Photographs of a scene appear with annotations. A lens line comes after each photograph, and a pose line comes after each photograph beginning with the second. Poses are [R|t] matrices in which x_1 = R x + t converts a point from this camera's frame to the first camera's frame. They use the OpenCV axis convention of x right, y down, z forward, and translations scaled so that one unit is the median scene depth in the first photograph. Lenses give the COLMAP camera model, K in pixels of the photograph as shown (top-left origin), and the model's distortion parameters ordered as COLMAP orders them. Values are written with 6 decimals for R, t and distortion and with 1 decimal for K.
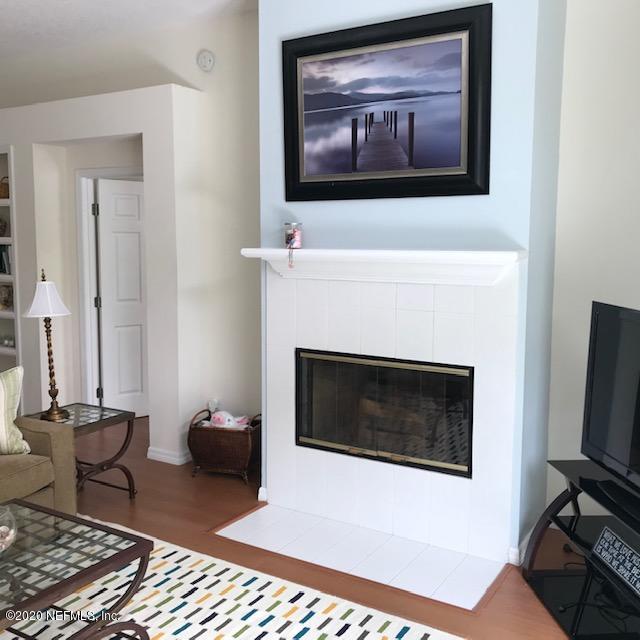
lens RADIAL K [[706.1, 0, 320.0], [0, 706.1, 320.0], [0, 0, 1]] dist [0.024466, -0.005719]
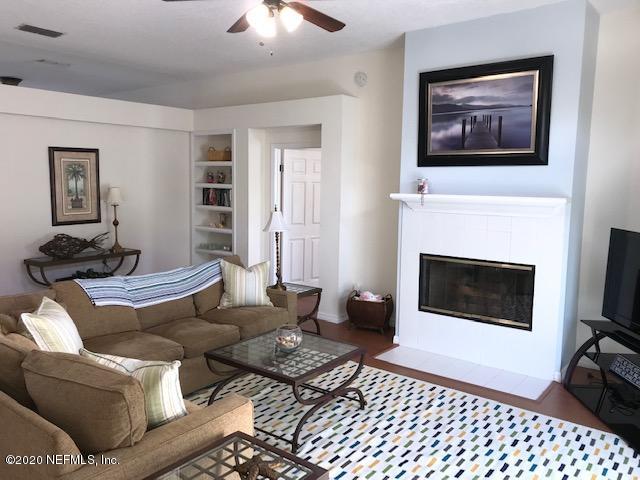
lens RADIAL K [[513.7, 0, 320.0], [0, 513.7, 240.0], [0, 0, 1]] dist [0.005411, 0.004048]
pose [[0.993131, 0.022281, -0.114862, -0.144057], [-0.022736, 0.999738, -0.002652, 0.018997], [0.114773, 0.005246, 0.993378, -0.269483]]
